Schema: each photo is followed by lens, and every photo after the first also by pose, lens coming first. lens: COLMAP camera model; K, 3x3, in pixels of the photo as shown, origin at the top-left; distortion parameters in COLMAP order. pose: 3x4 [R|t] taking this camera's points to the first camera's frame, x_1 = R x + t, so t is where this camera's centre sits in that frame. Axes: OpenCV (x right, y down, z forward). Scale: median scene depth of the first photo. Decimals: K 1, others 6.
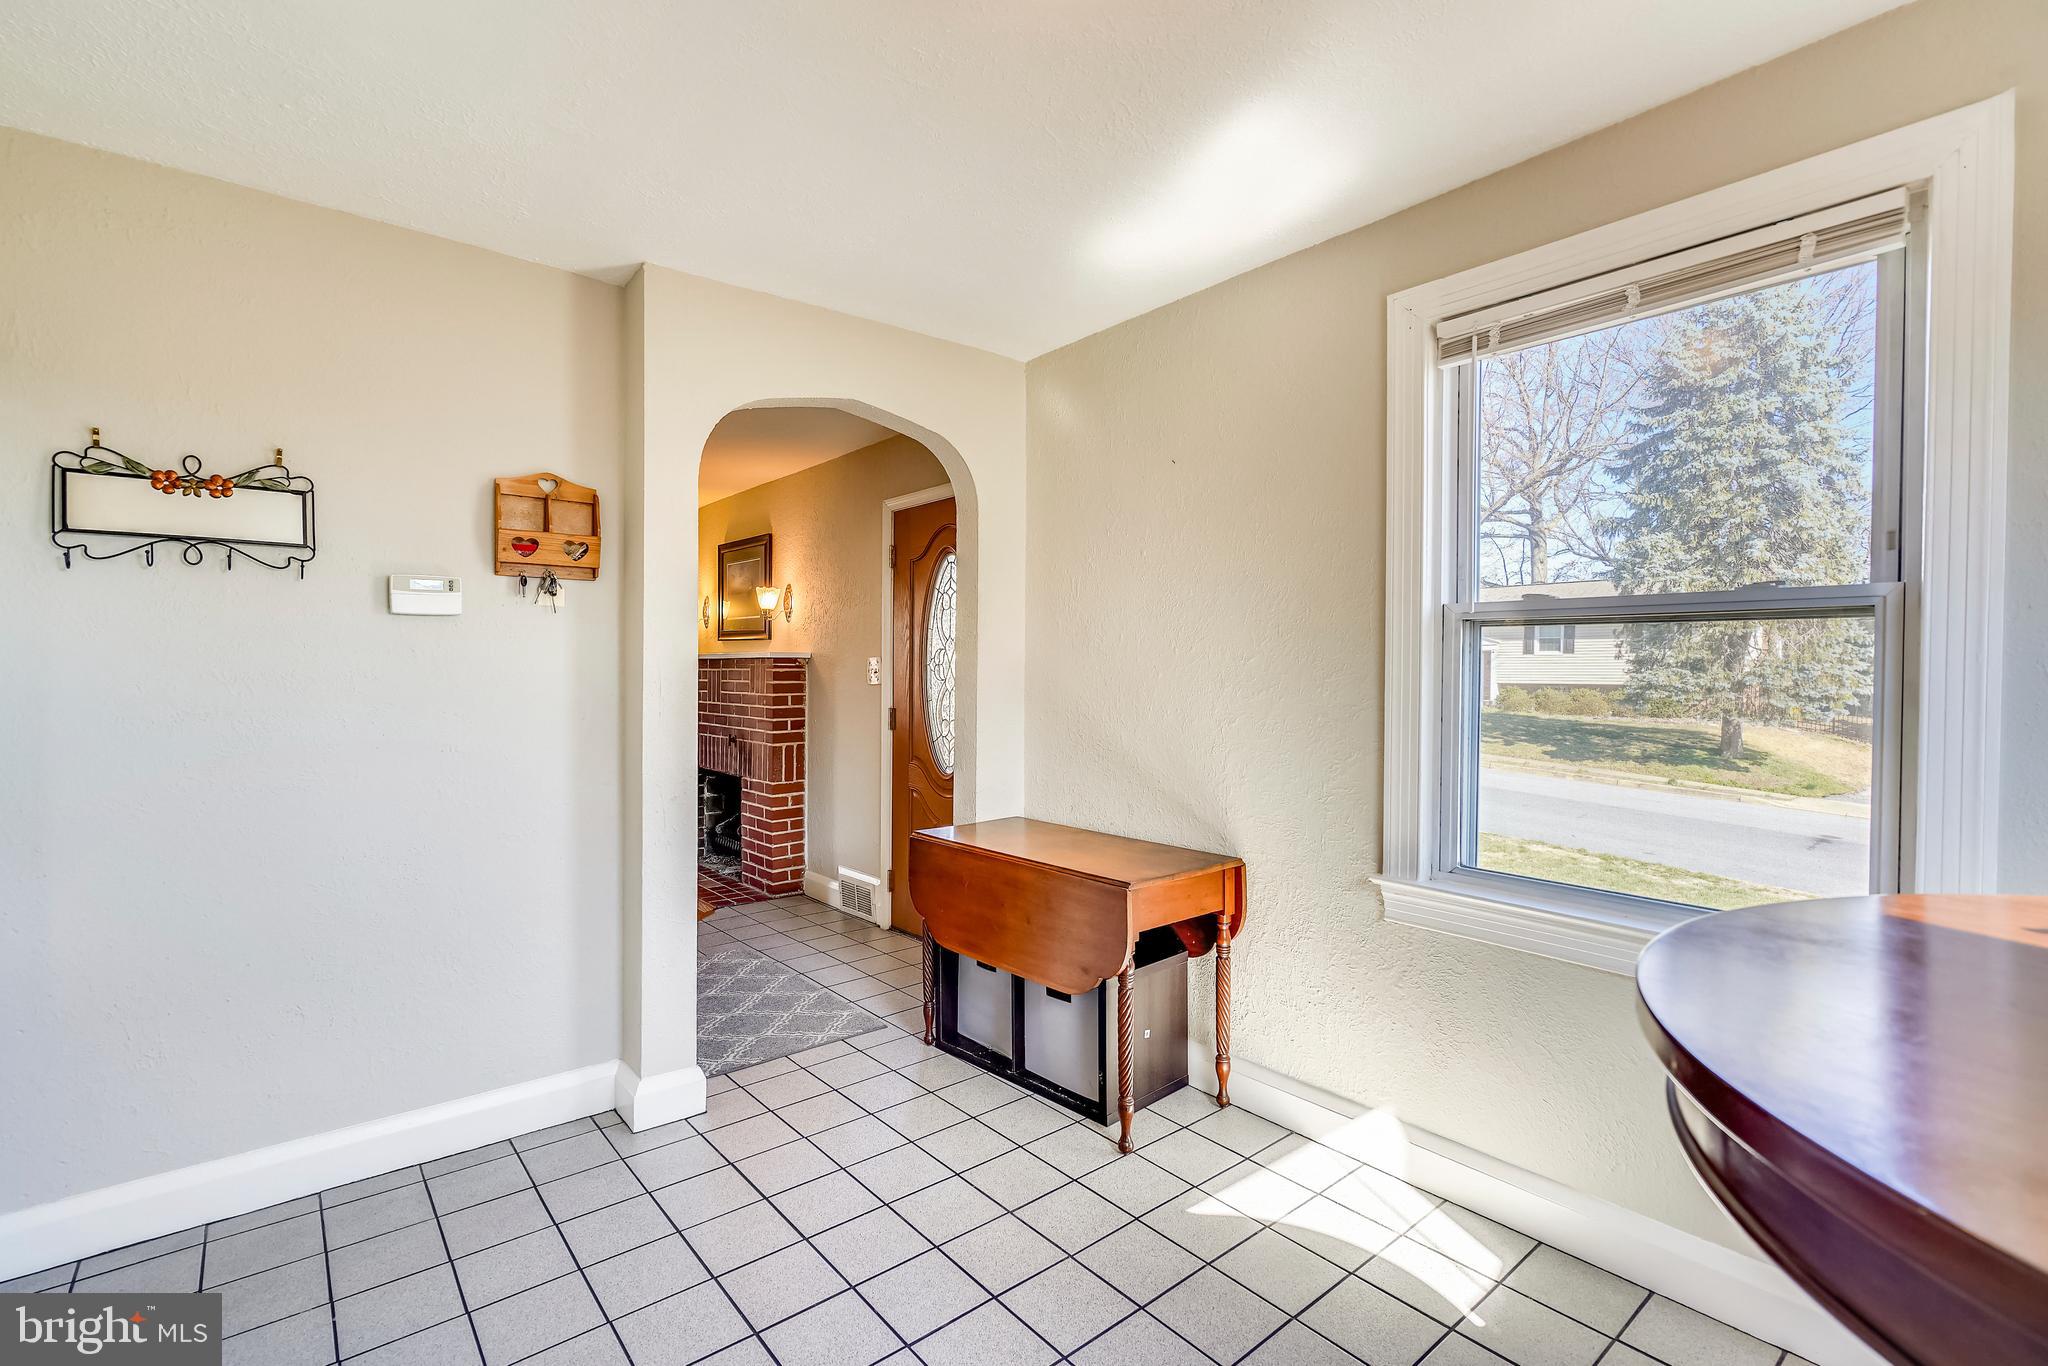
lens RADIAL K [[932.7, 0, 1017.9], [0, 932.7, 683.5], [0, 0, 1]] dist [-0.002479, 0.001199]
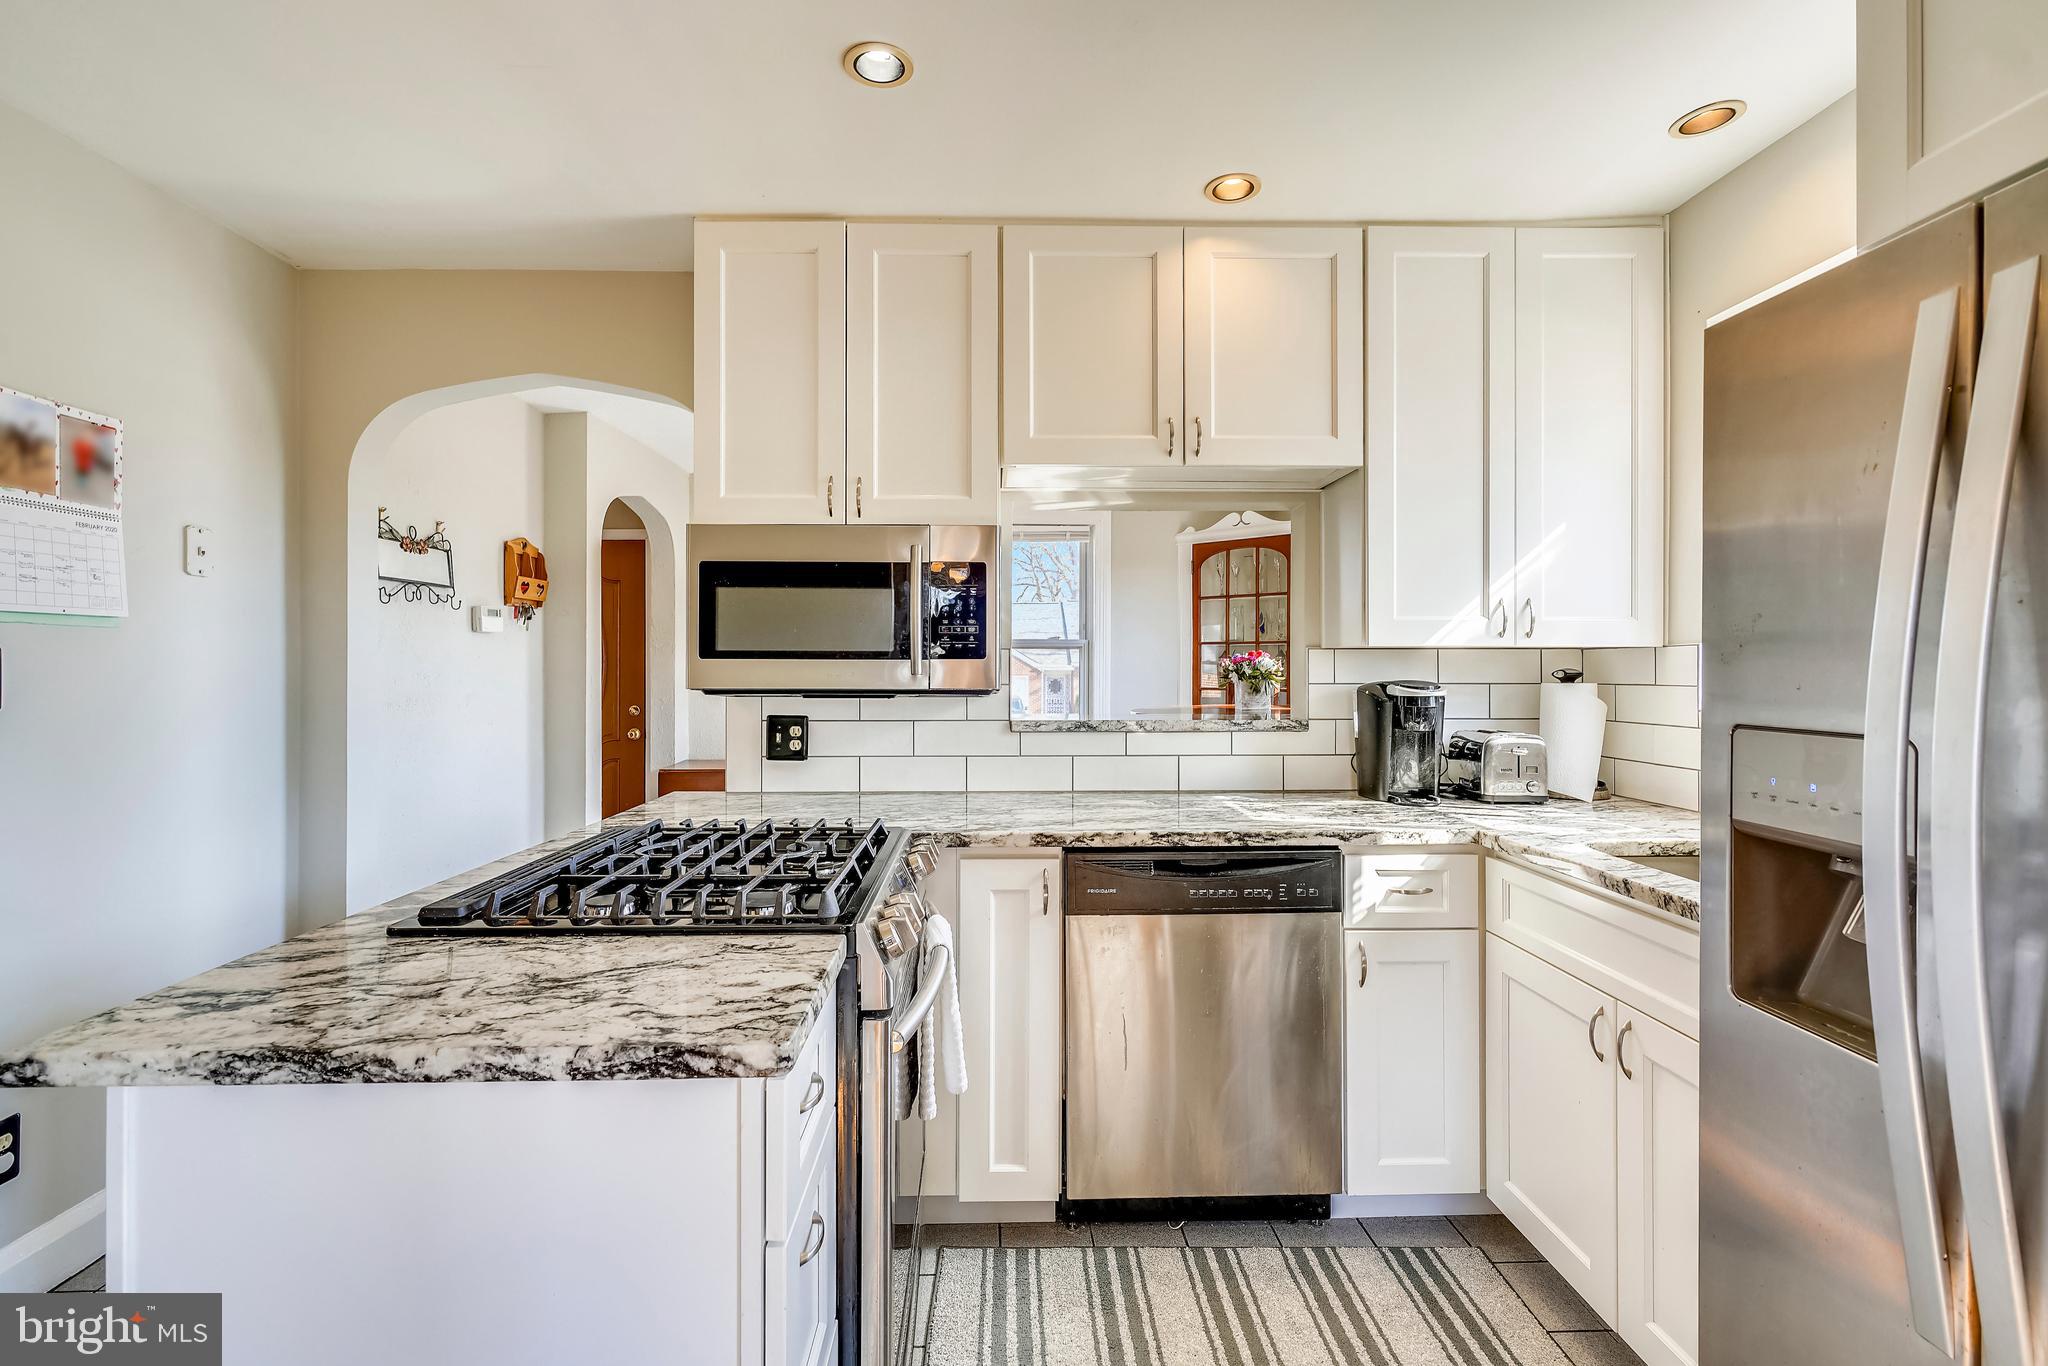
lens RADIAL K [[932.7, 0, 1014.8], [0, 932.7, 670.2], [0, 0, 1]] dist [-0.002479, 0.001199]
pose [[0.609642, -0.008495, 0.792632, -1.368003], [0.014775, 0.999891, -0.000648, 0.000933], [-0.792539, 0.012106, 0.609701, -0.615265]]
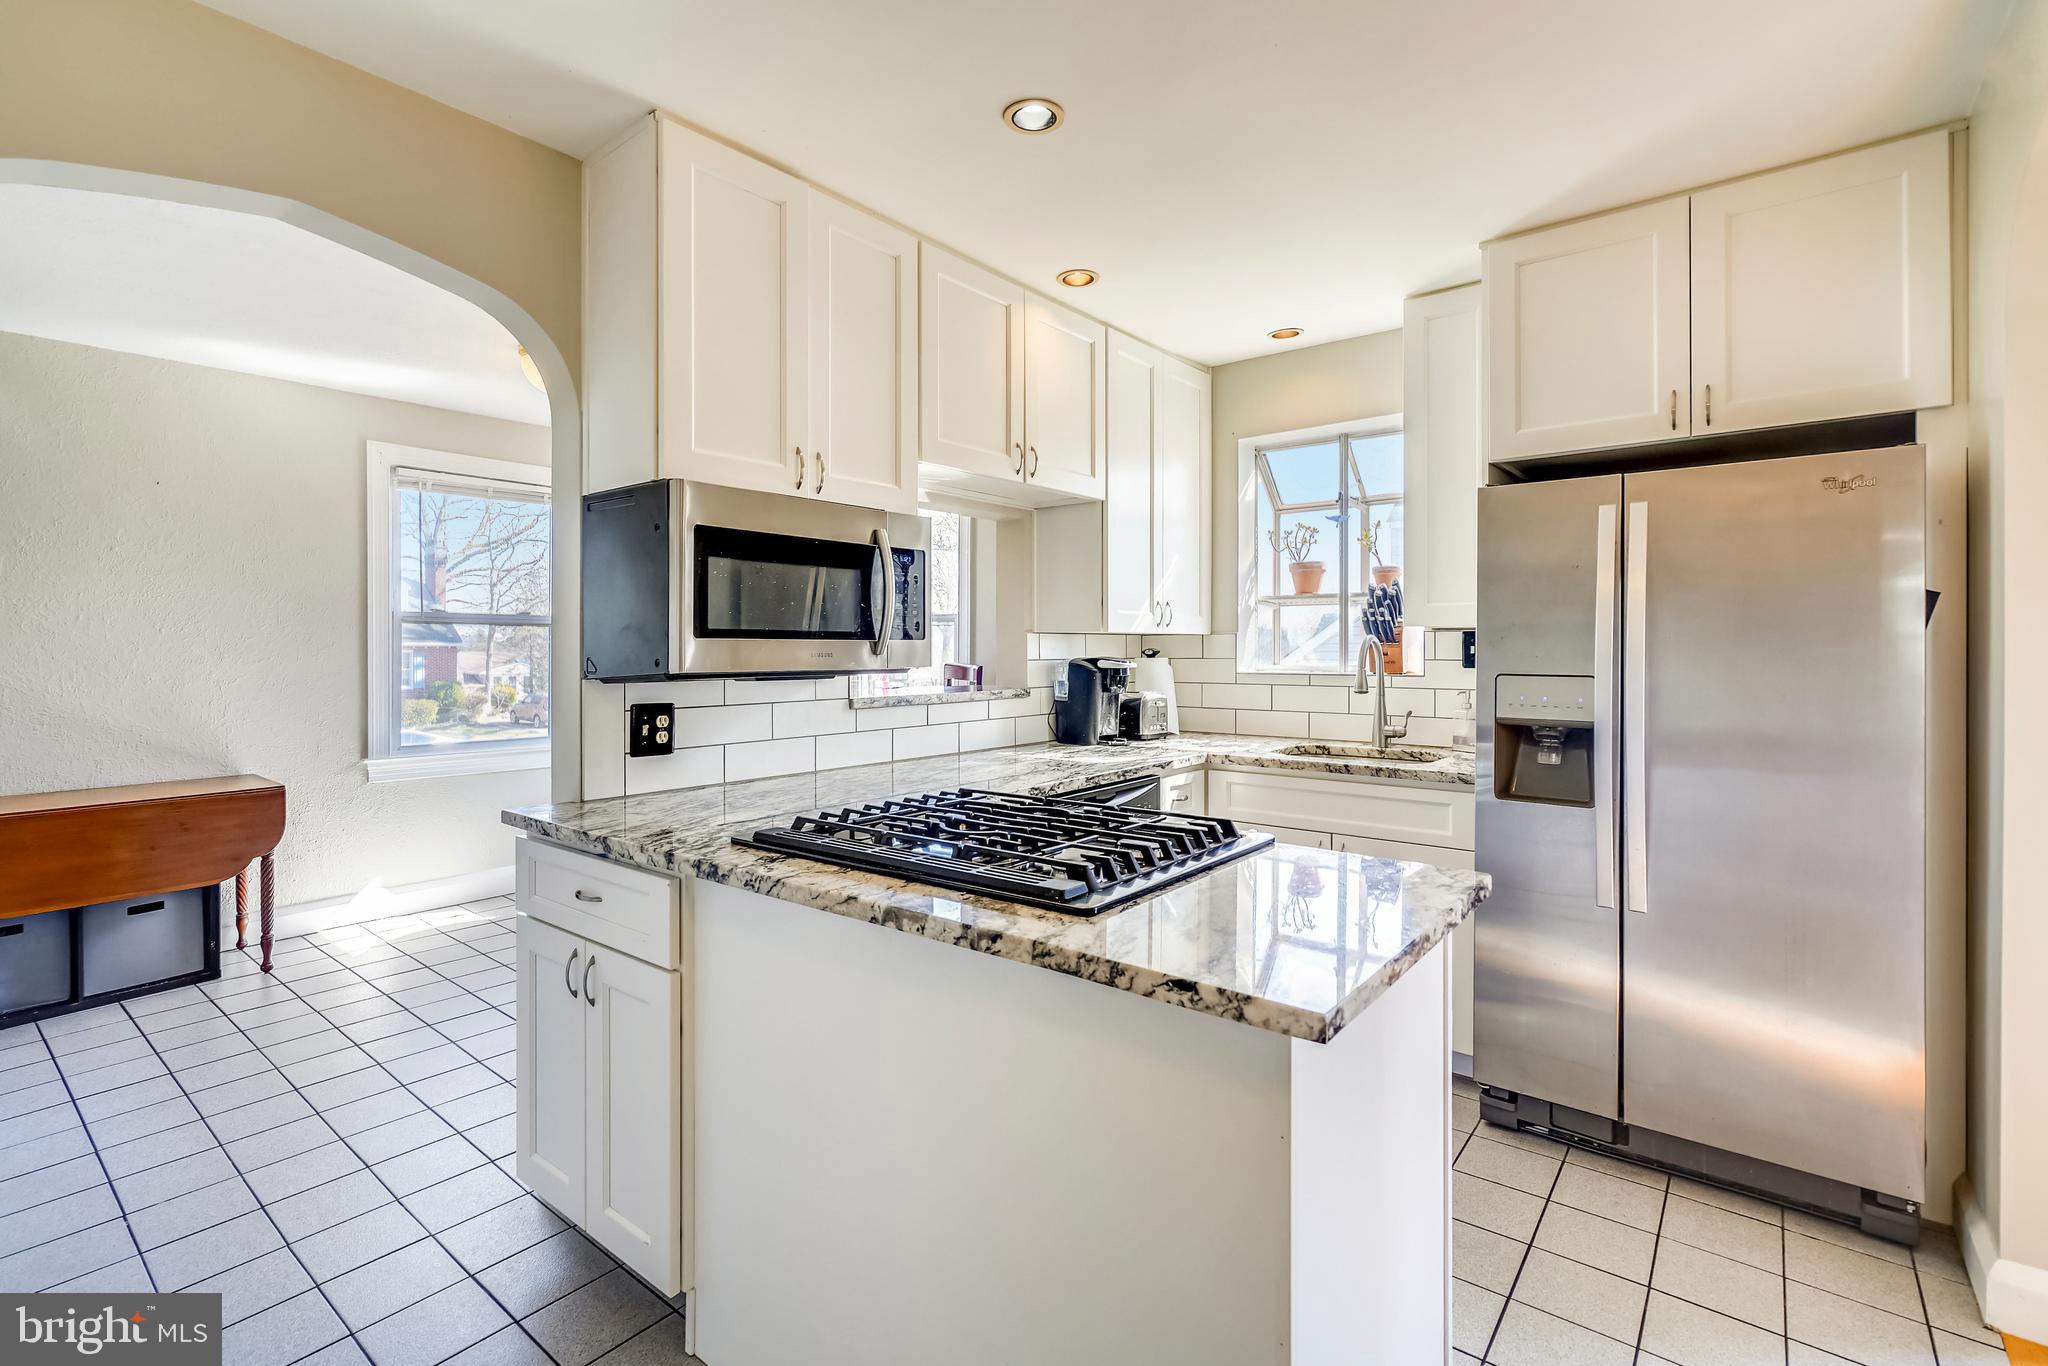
lens RADIAL K [[932.7, 0, 1011.5], [0, 932.7, 651.9], [0, 0, 1]] dist [-0.002479, 0.001199]
pose [[-0.202930, -0.011821, 0.979122, -1.677862], [0.012288, 0.999818, 0.014617, -0.012912], [-0.979116, 0.014998, -0.202747, 0.144719]]
